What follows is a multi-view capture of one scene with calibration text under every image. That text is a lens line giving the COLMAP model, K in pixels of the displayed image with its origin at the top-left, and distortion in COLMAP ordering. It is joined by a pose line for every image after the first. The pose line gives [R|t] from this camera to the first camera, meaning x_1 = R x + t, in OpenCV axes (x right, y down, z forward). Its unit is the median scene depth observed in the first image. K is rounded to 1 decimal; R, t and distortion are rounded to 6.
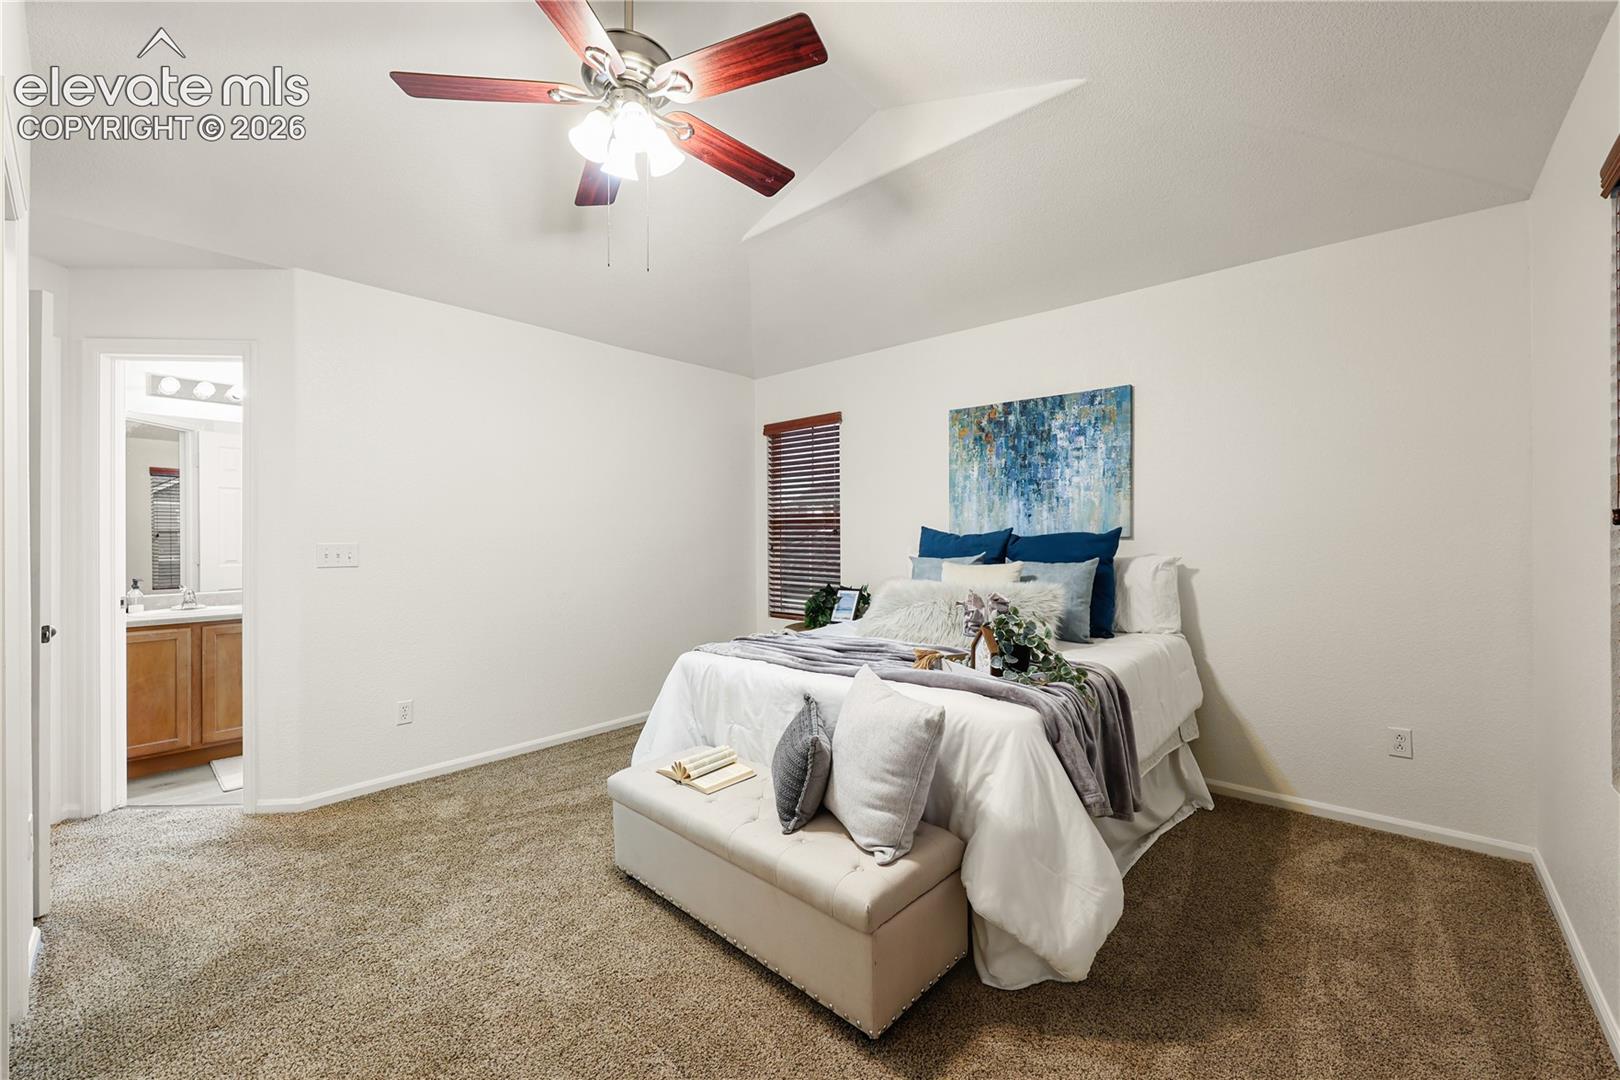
lens RADIAL K [[639.6, 0, 811.9], [0, 639.6, 538.3], [0, 0, 1]] dist [0.001502, 0.000074]
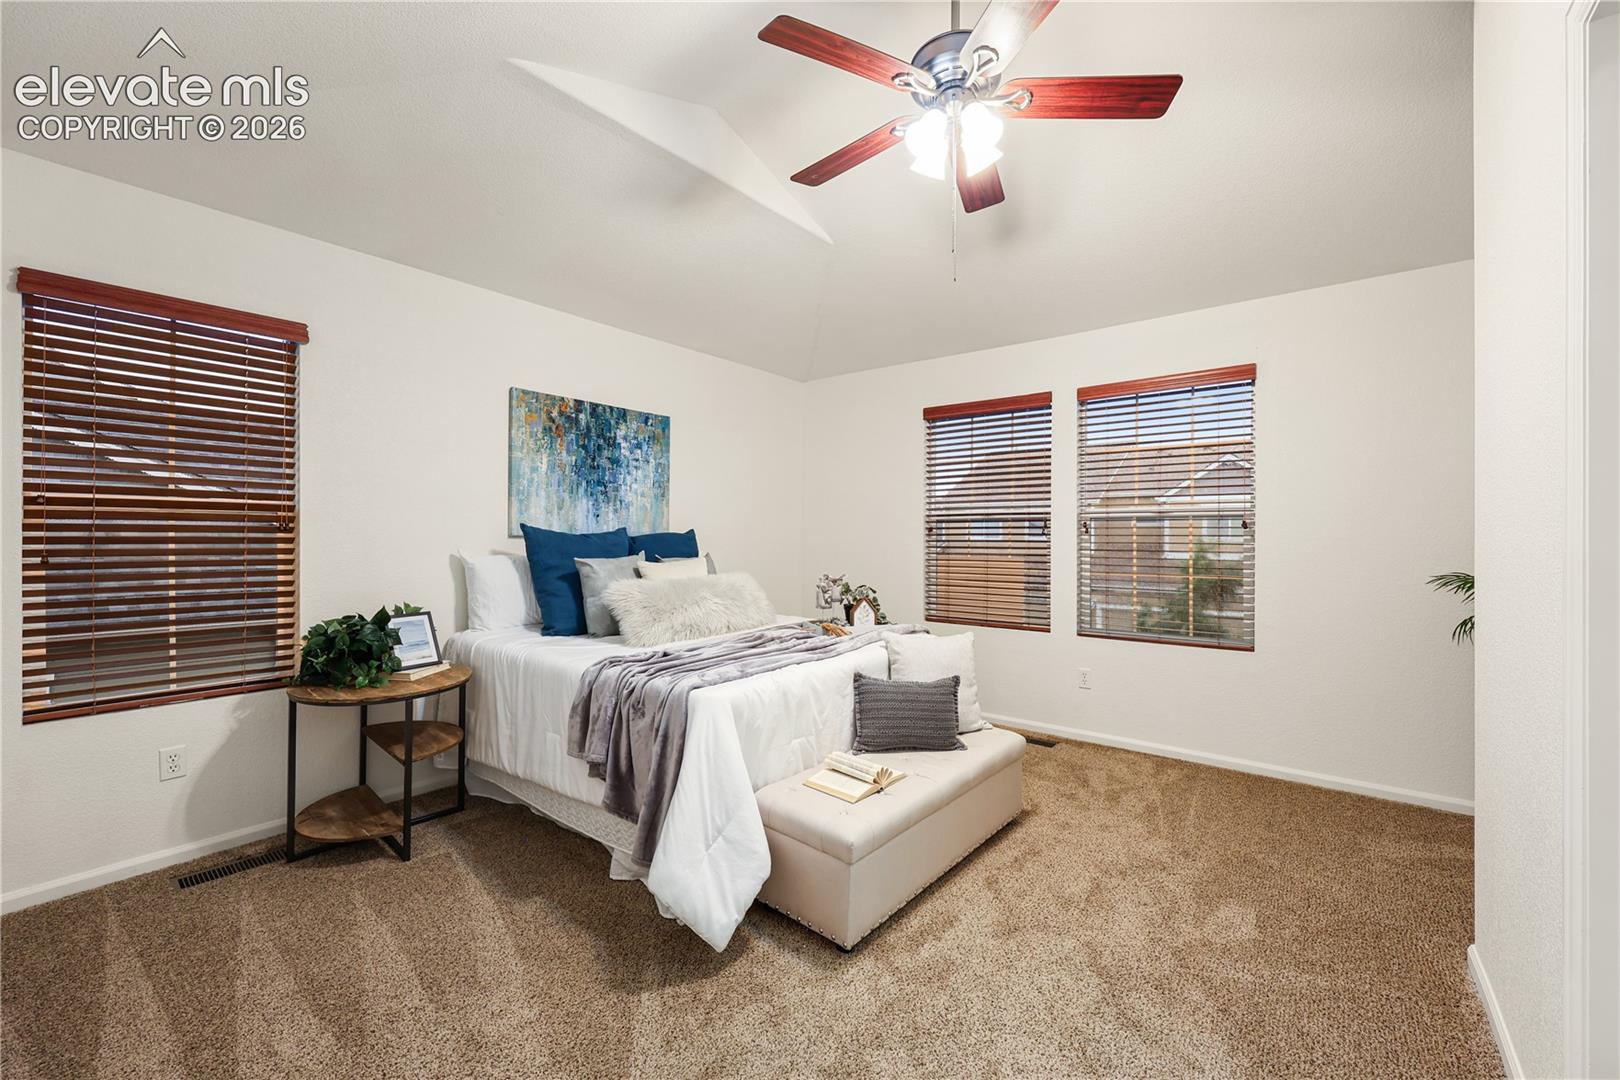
lens RADIAL K [[639.6, 0, 811.4], [0, 639.6, 535.8], [0, 0, 1]] dist [0.001502, 0.000074]
pose [[-0.036295, 0.007844, 0.999310, -0.710219], [0.006536, 0.999950, -0.007611, 0.006976], [-0.999320, 0.006256, -0.036345, 0.698562]]
